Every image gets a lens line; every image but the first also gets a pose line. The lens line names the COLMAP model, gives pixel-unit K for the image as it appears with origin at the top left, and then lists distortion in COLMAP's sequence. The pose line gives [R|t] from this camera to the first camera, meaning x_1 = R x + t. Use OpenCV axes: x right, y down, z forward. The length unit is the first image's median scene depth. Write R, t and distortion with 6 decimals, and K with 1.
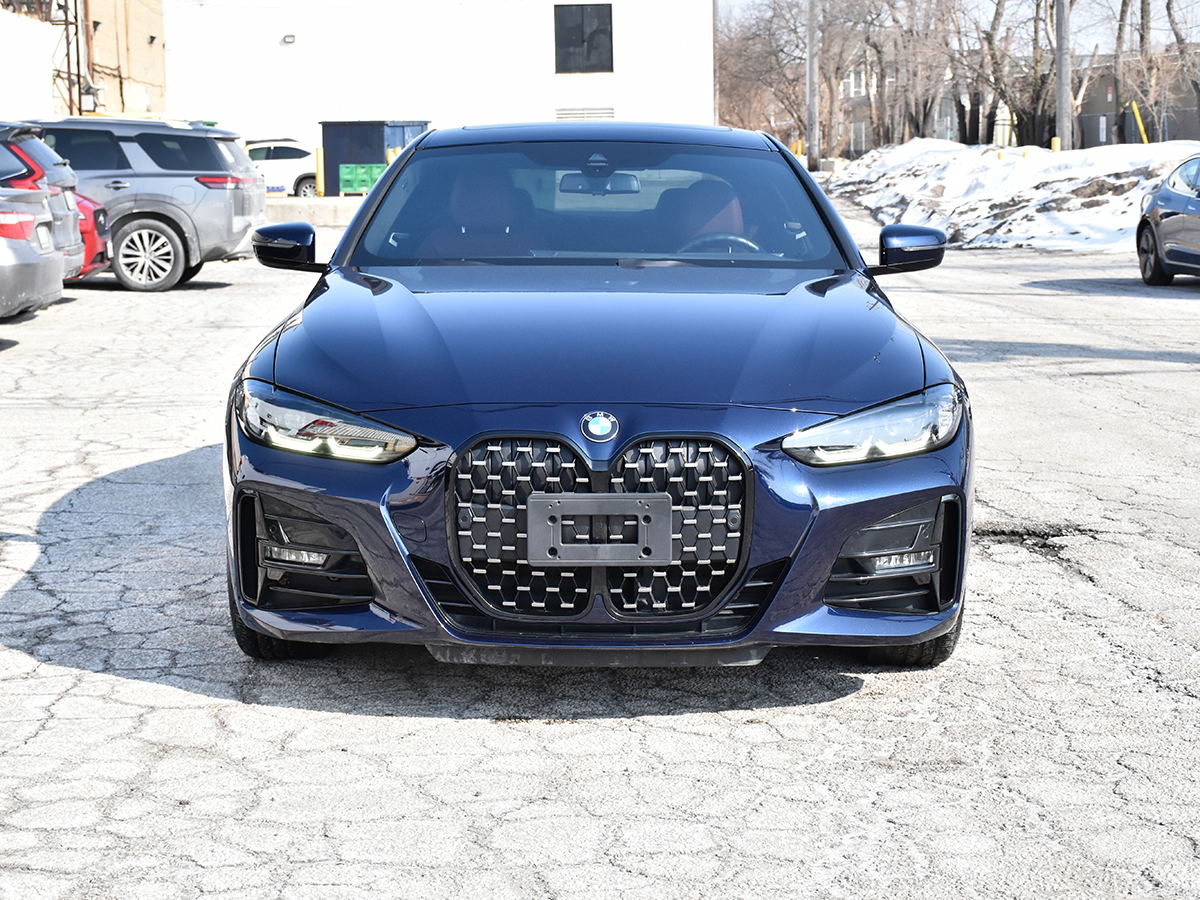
lens RADIAL K [[2223.7, 0, 600.0], [0, 2223.7, 450.0], [0, 0, 1]] dist [-0.052909, 0.074385]
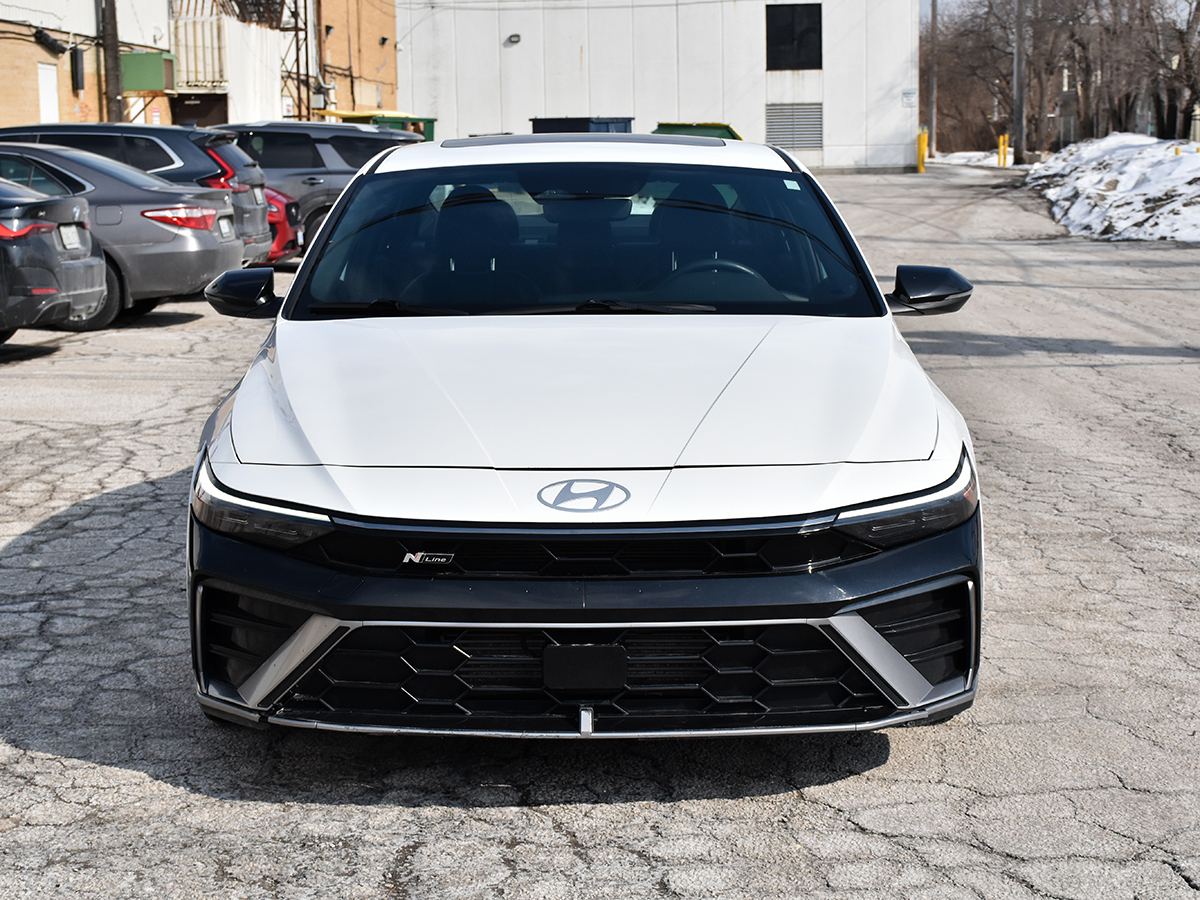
lens RADIAL K [[2223.7, 0, 600.0], [0, 2223.7, 450.0], [0, 0, 1]] dist [-0.052909, 0.074385]
pose [[0.993114, 0.015680, -0.116101, 0.045123], [-0.015057, 0.999867, 0.006235, 0.006746], [0.116183, -0.004444, 0.993218, -0.084227]]
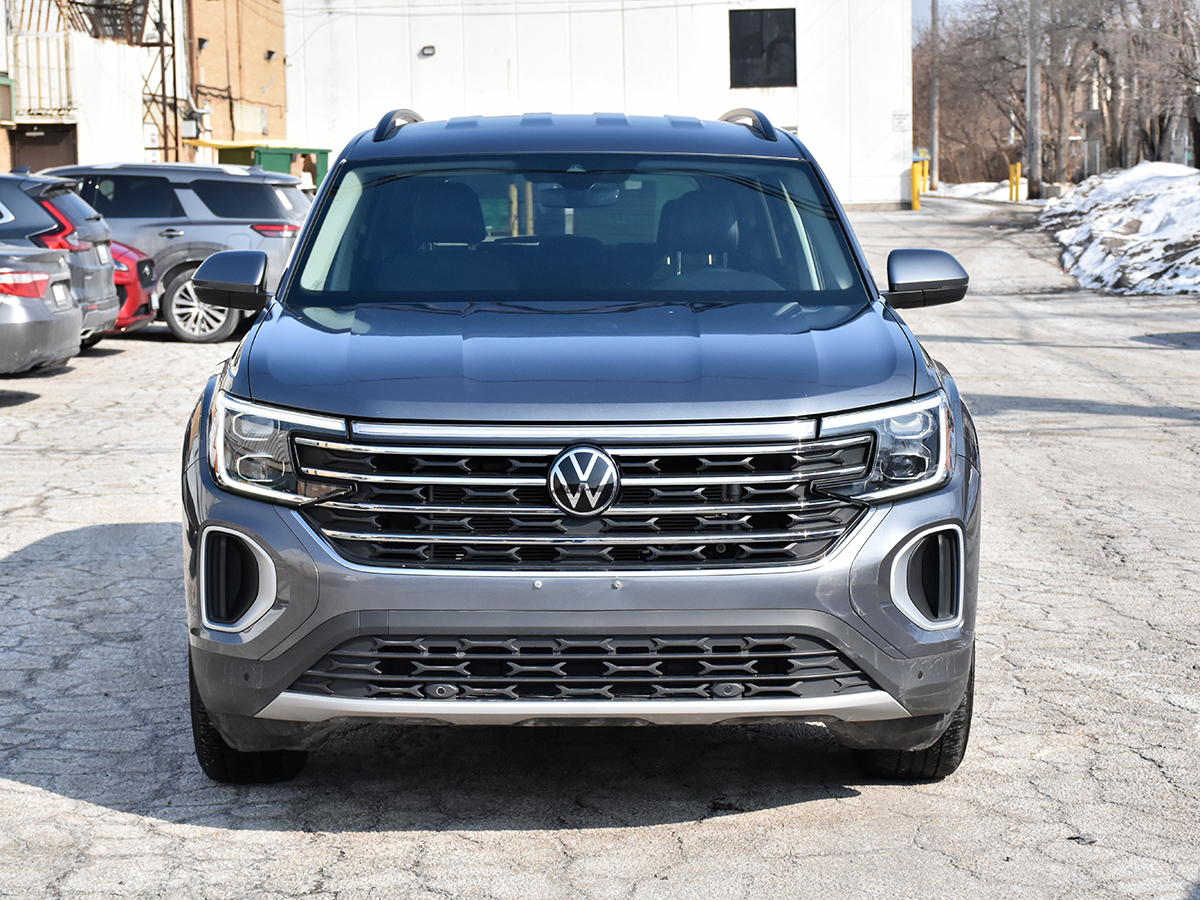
lens RADIAL K [[2723.8, 0, 625.4], [0, 2723.8, 451.0], [0, 0, 1]] dist [-0.062582, 0.184710]
pose [[0.995965, 0.007160, -0.089461, 0.061227], [-0.009575, 0.999600, -0.026594, 0.003880], [0.089235, 0.027344, 0.995635, -0.115360]]
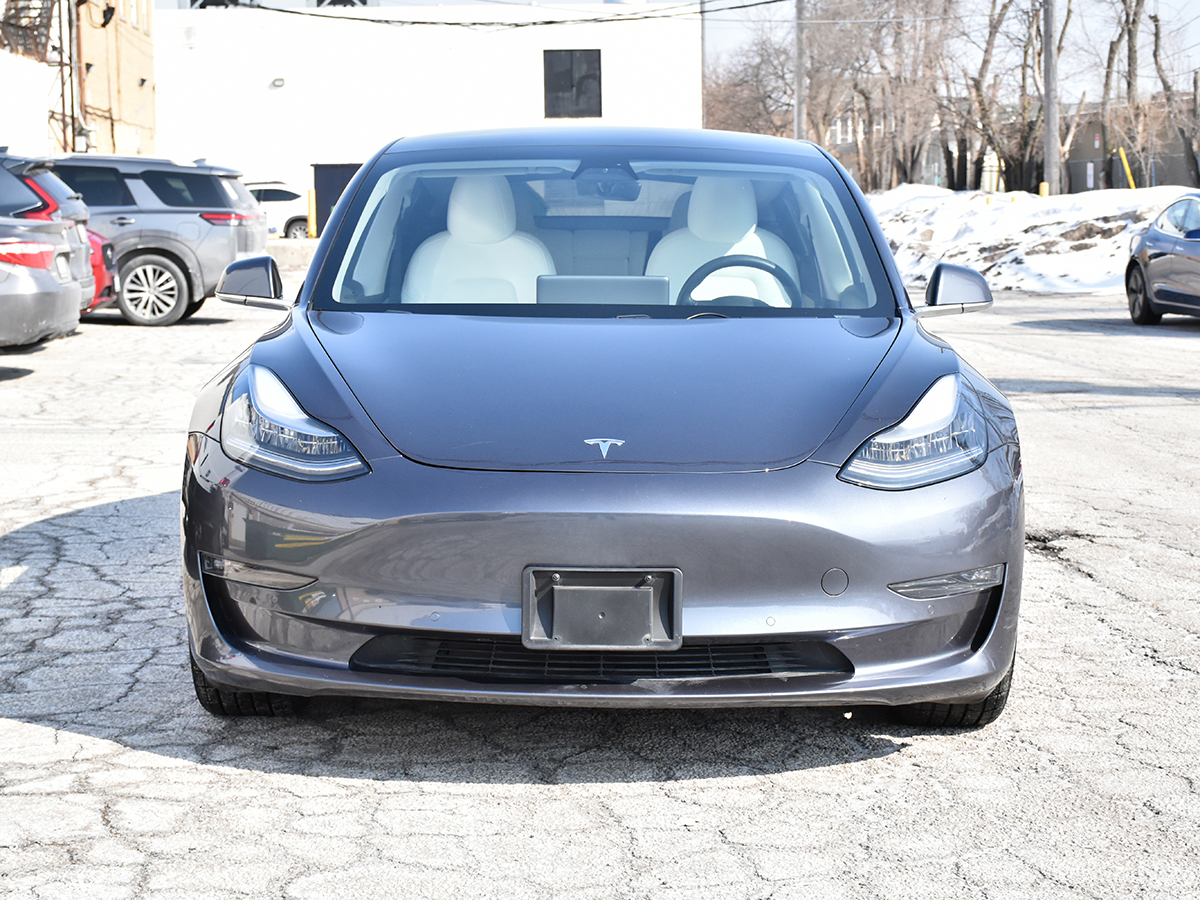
lens RADIAL K [[2250.5, 0, 600.0], [0, 2250.5, 450.0], [0, 0, 1]] dist [-0.046549, 0.014633]
pose [[0.999956, 0.003517, 0.008665, -0.005490], [-0.003317, 0.999730, -0.022985, 0.005594], [-0.008743, 0.022955, 0.999698, -0.018073]]
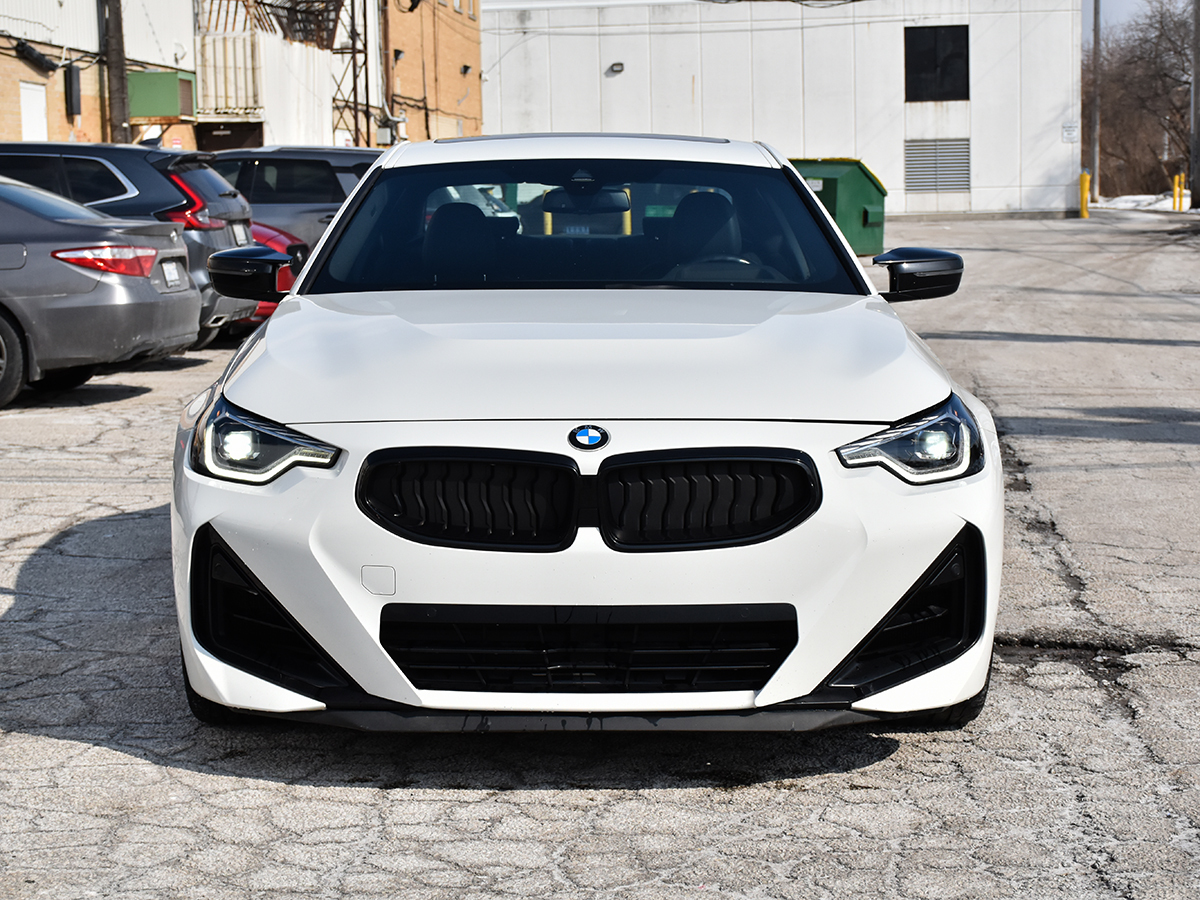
lens RADIAL K [[2366.3, 0, 600.0], [0, 2366.3, 450.0], [0, 0, 1]] dist [-0.043821, 0.093725]
pose [[0.985142, 0.013192, -0.171234, 0.042245], [-0.017428, 0.999578, -0.023260, -0.002411], [0.170855, 0.025899, 0.984956, 0.040443]]
